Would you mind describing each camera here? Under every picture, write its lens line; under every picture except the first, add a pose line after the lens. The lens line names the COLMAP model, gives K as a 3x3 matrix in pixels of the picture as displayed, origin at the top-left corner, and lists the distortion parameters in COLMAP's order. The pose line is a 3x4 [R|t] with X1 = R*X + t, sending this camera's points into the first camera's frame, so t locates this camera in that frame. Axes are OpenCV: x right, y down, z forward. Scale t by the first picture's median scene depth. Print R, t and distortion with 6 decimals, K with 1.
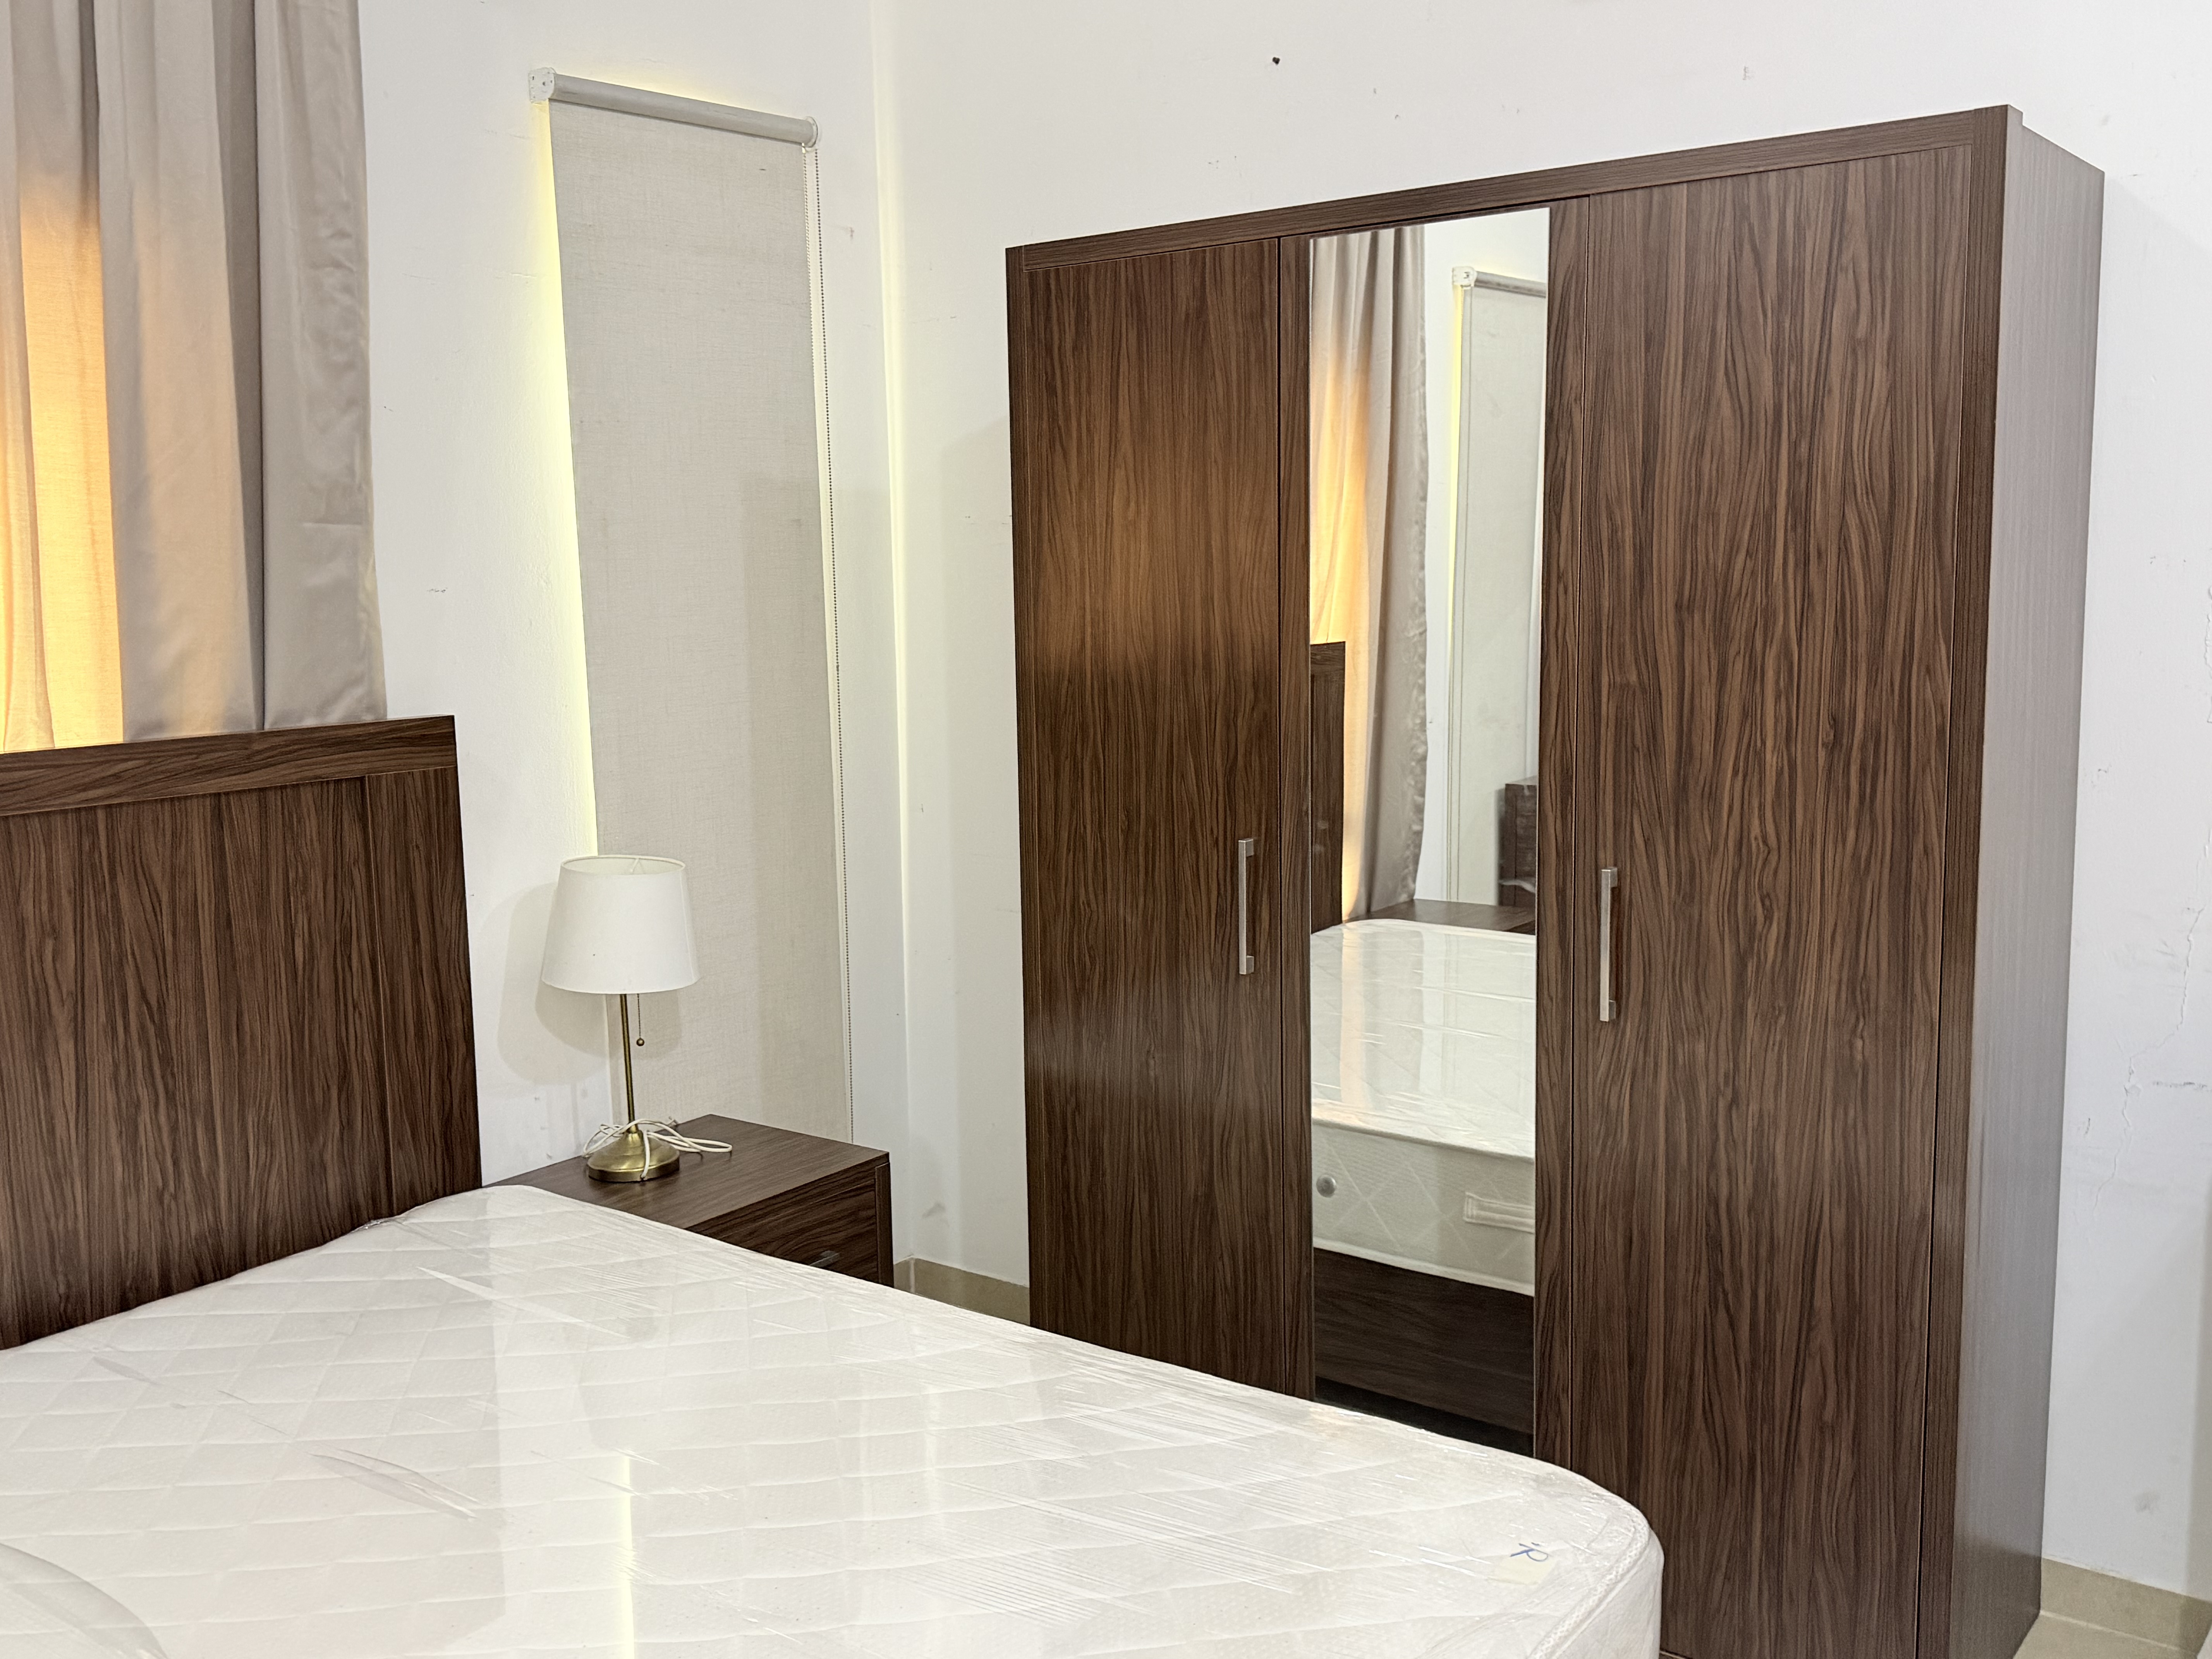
lens RADIAL K [[2024.7, 0, 1106.0], [0, 2024.7, 829.5], [0, 0, 1]] dist [0.166039, -0.335075]
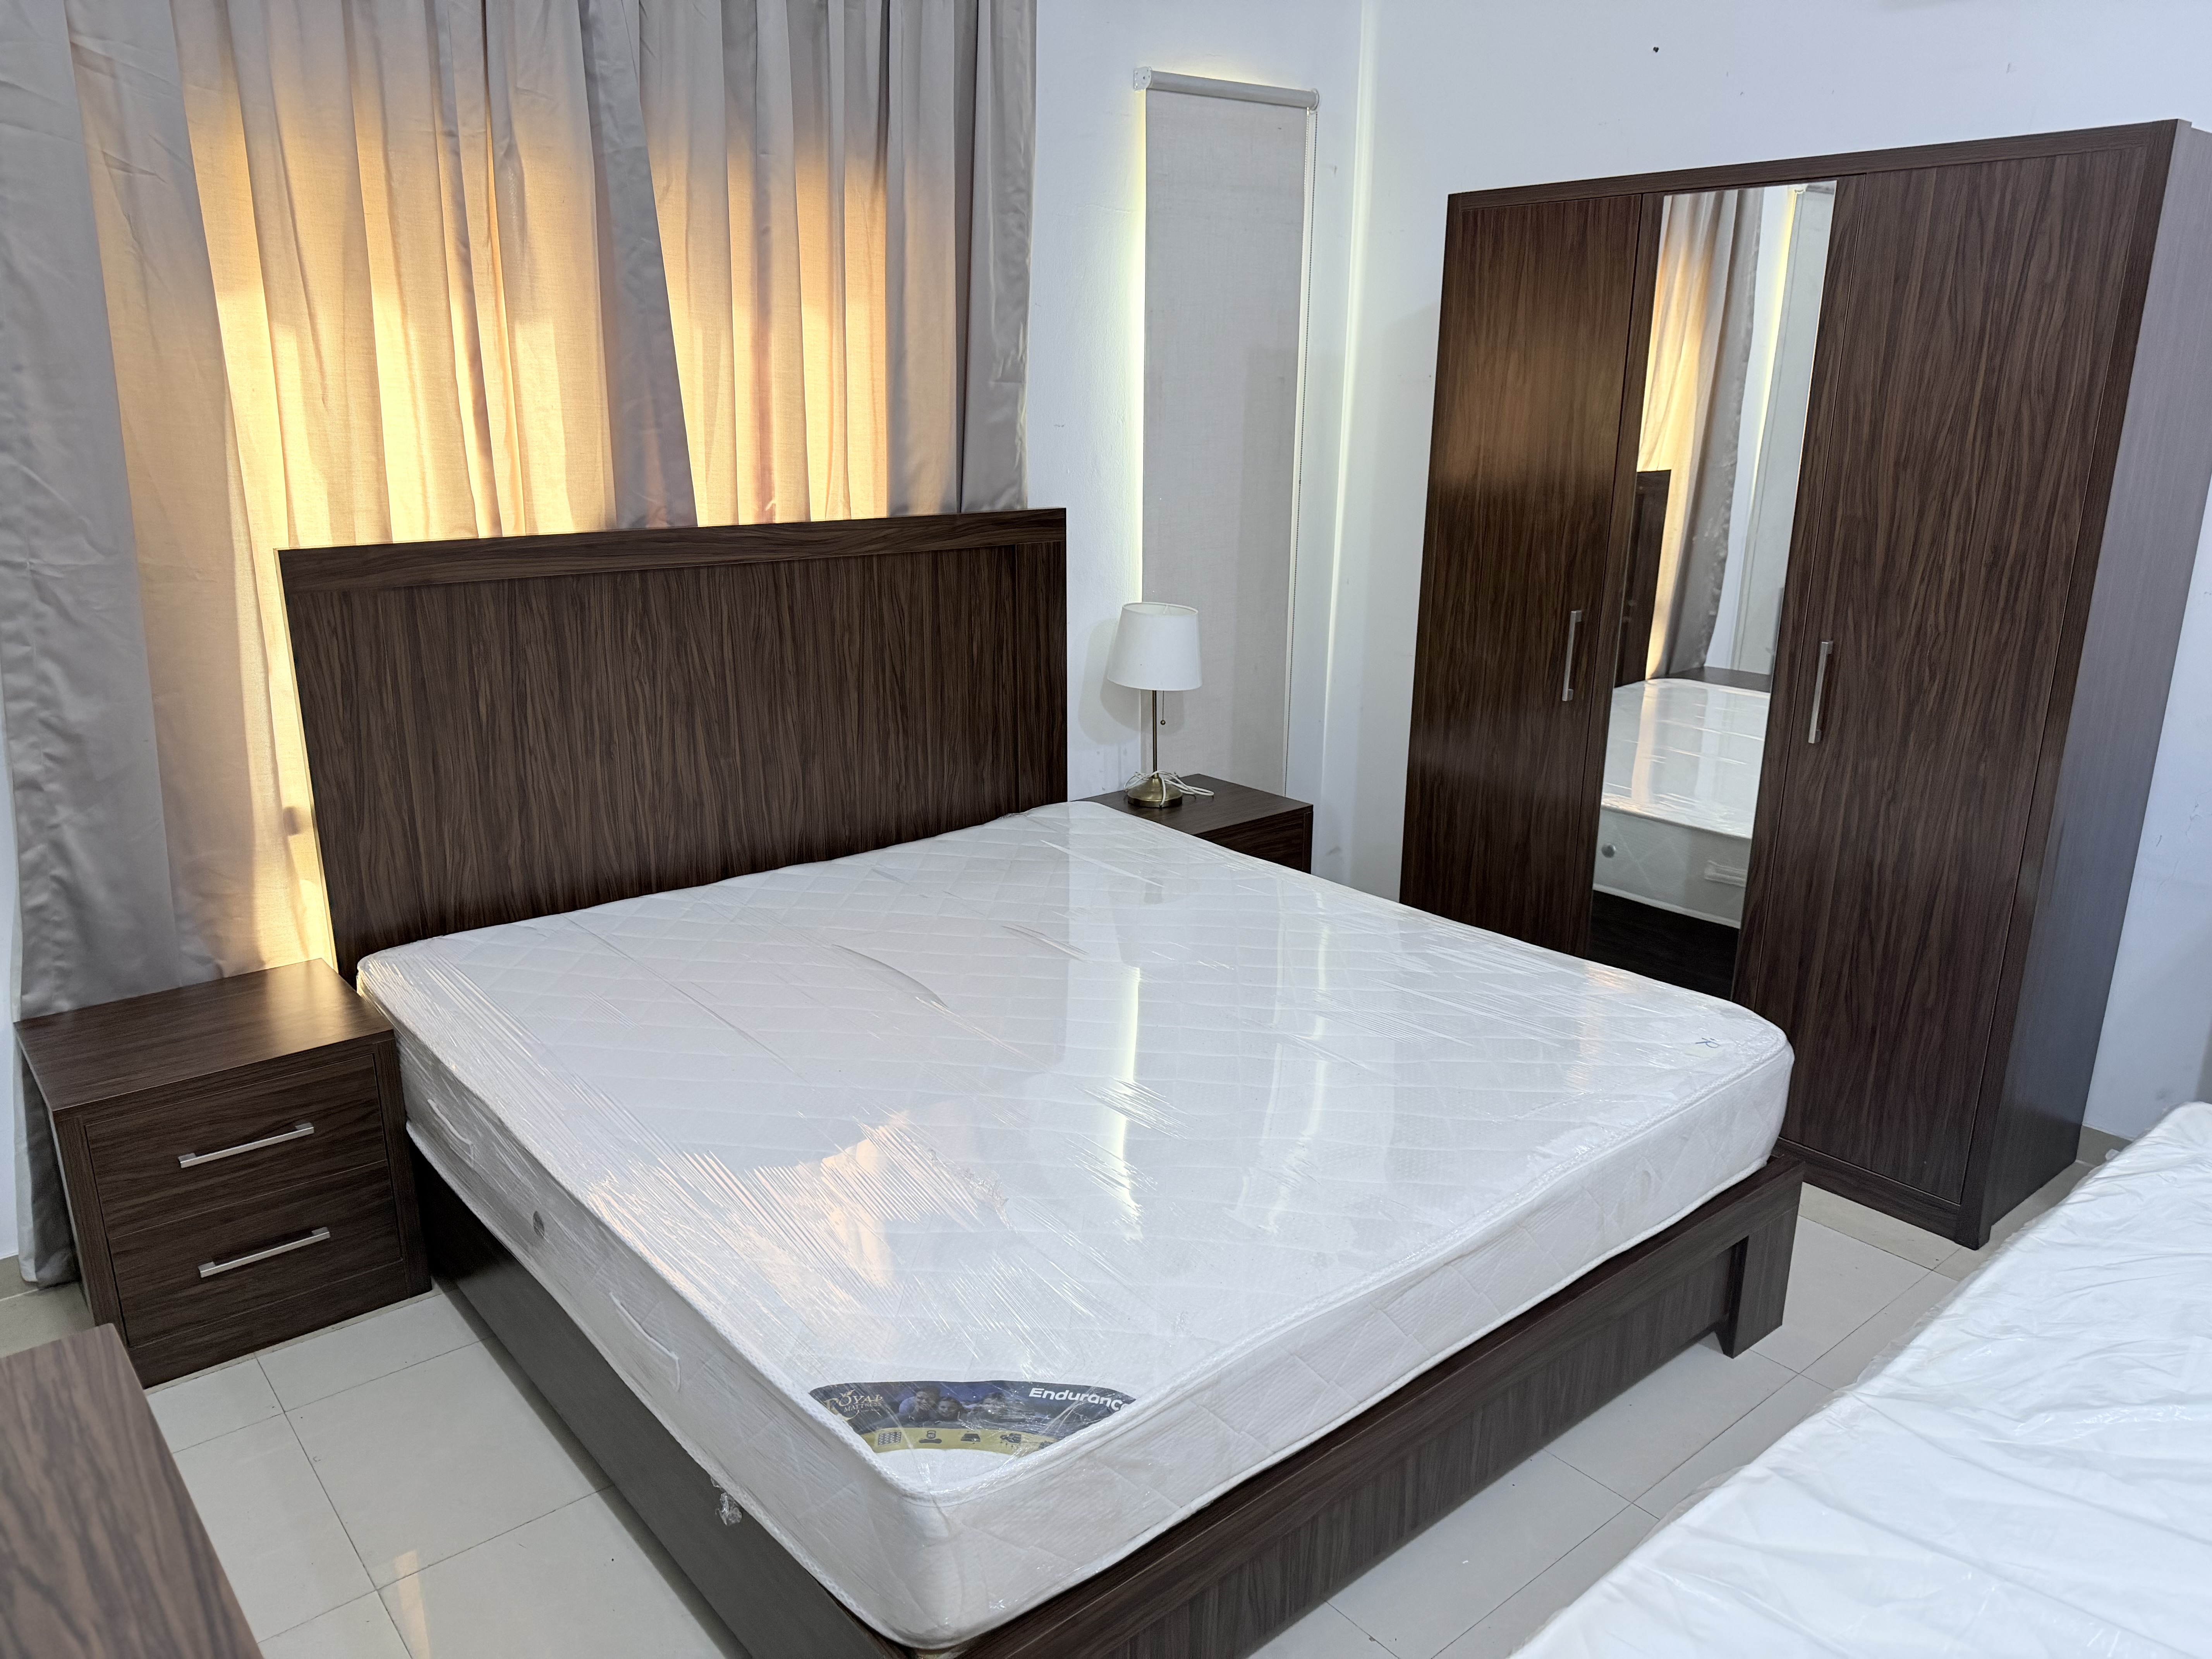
lens RADIAL K [[1545.2, 0, 1101.5], [0, 1545.2, 847.9], [0, 0, 1]] dist [0.082057, -0.120770]
pose [[0.972980, 0.086765, -0.213968, -0.010497], [-0.051628, 0.984999, 0.164654, 0.005970], [0.225045, -0.149158, 0.962864, -0.207978]]
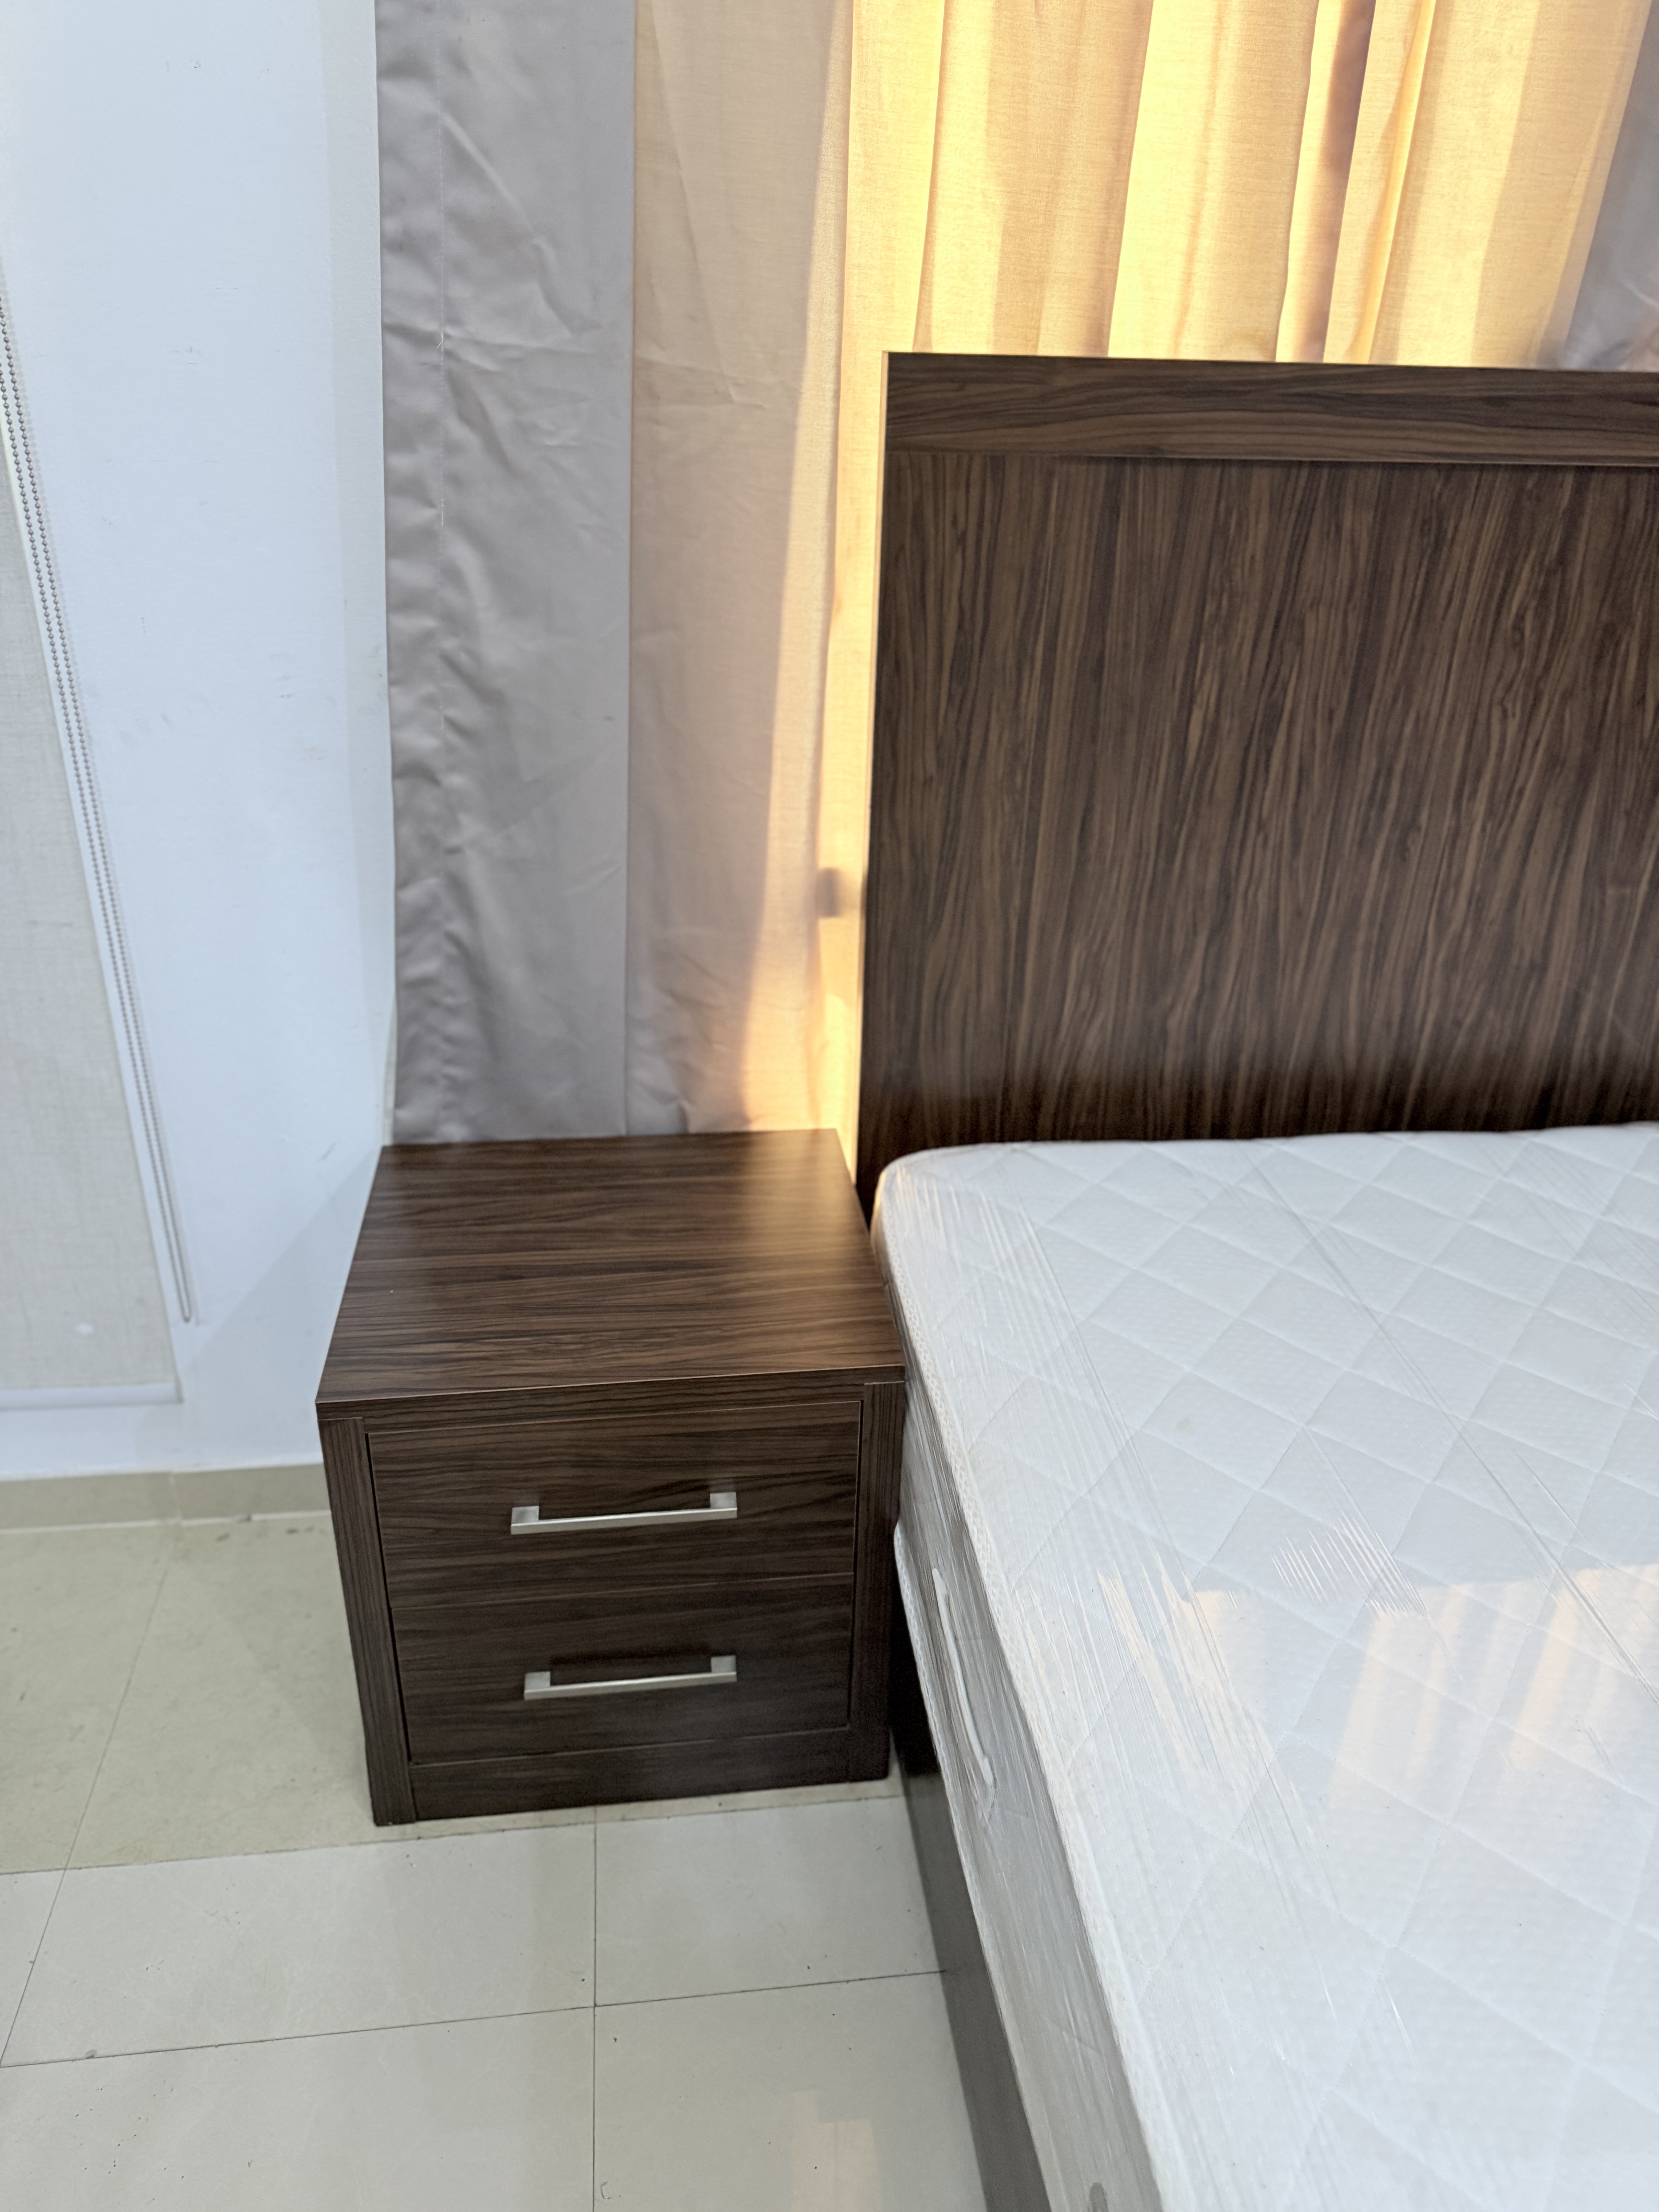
lens RADIAL K [[1545.2, 0, 825.9], [0, 1545.2, 1116.2], [0, 0, 1]] dist [0.082057, -0.120770]
pose [[0.694669, 0.358752, -0.623483, -0.349357], [-0.131250, 0.915421, 0.380497, 0.042090], [0.707254, -0.182488, 0.683001, 0.237895]]
